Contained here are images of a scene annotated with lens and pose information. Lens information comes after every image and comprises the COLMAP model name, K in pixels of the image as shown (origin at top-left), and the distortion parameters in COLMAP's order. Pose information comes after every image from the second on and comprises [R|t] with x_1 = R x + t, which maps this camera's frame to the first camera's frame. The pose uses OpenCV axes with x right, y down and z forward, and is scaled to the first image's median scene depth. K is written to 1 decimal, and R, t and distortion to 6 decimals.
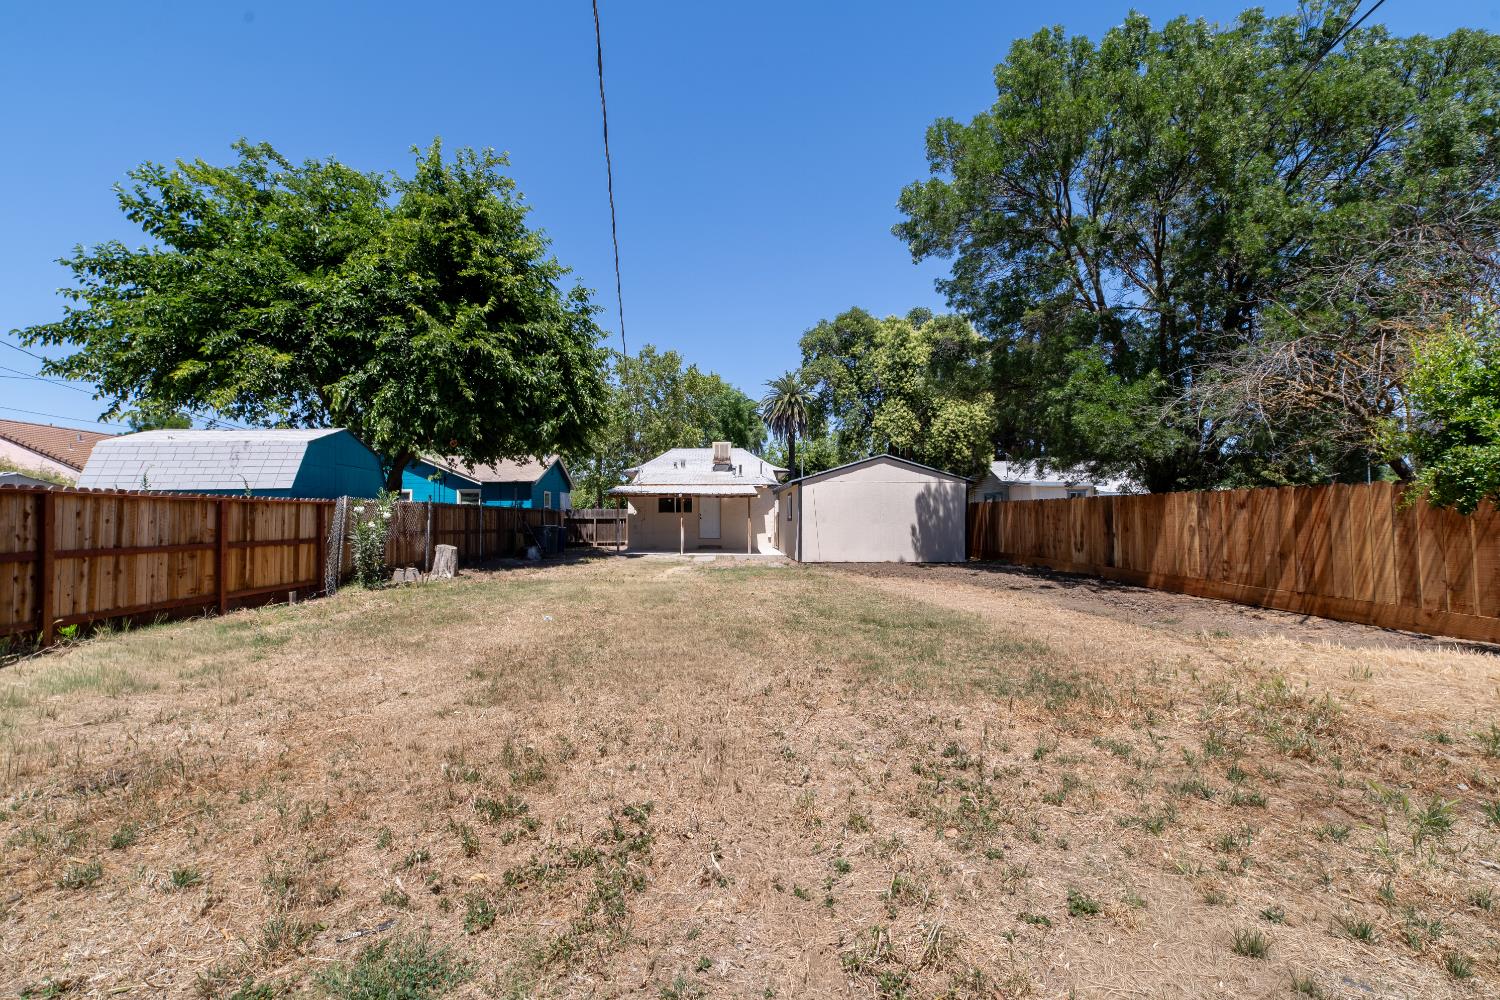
lens RADIAL K [[588.9, 0, 755.4], [0, 588.9, 501.3], [0, 0, 1]] dist [-0.002566, 0.000667]
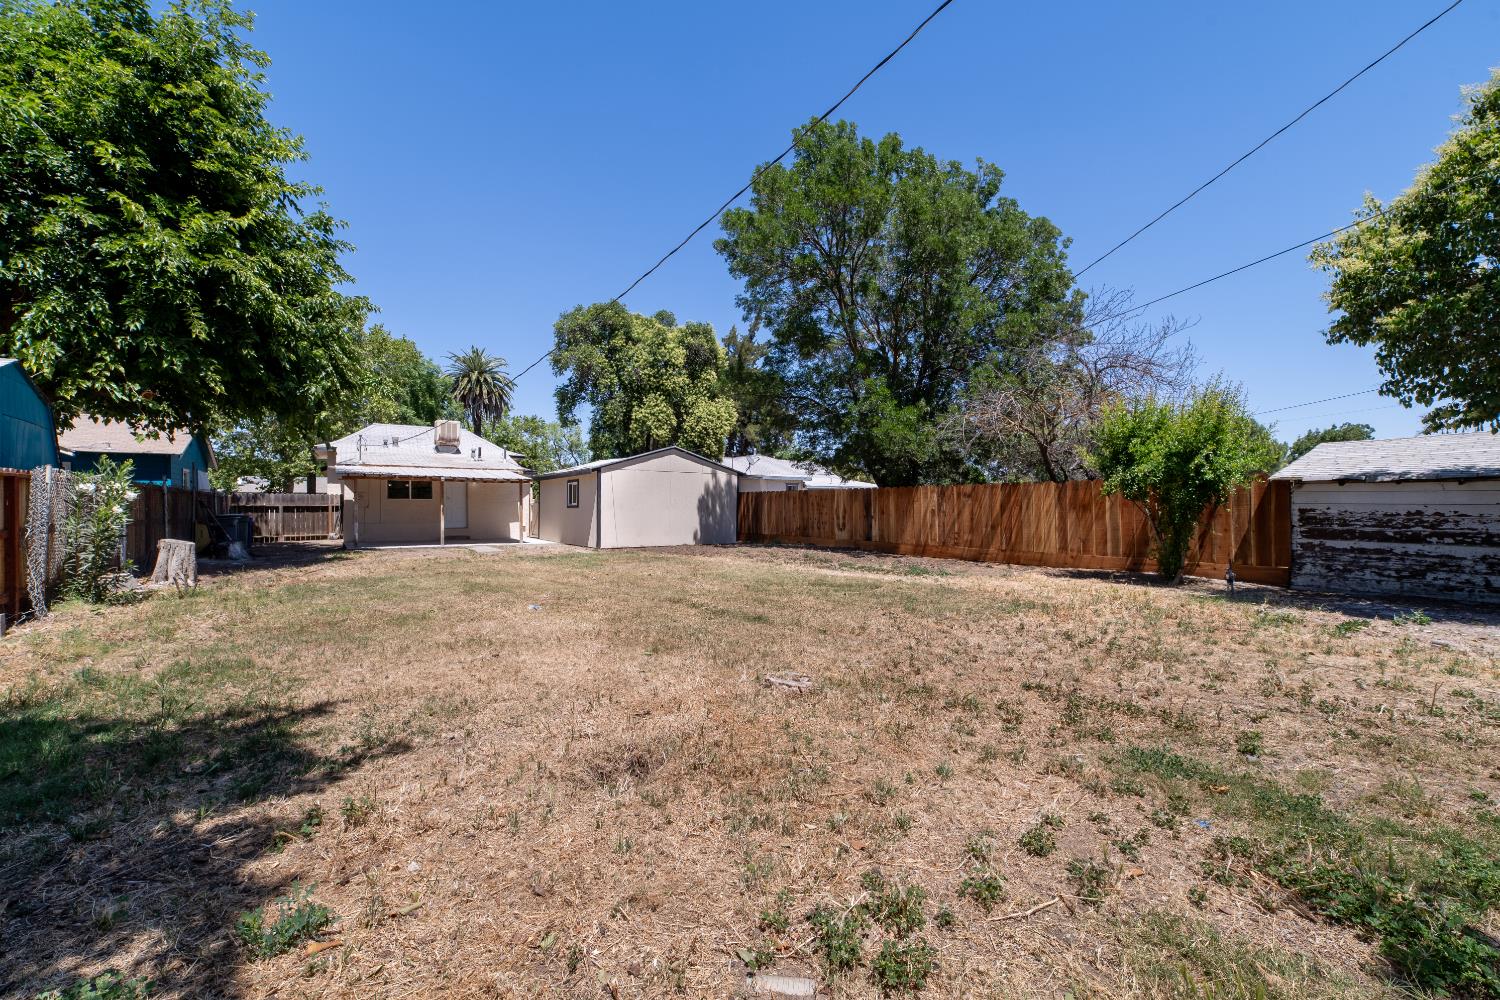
lens RADIAL K [[588.9, 0, 739.8], [0, 588.9, 500.8], [0, 0, 1]] dist [-0.002566, 0.000667]
pose [[0.842903, 0.007611, 0.538011, -0.242970], [-0.015290, 0.999835, 0.009810, 0.007639], [-0.537848, -0.016495, 0.842881, 0.019760]]
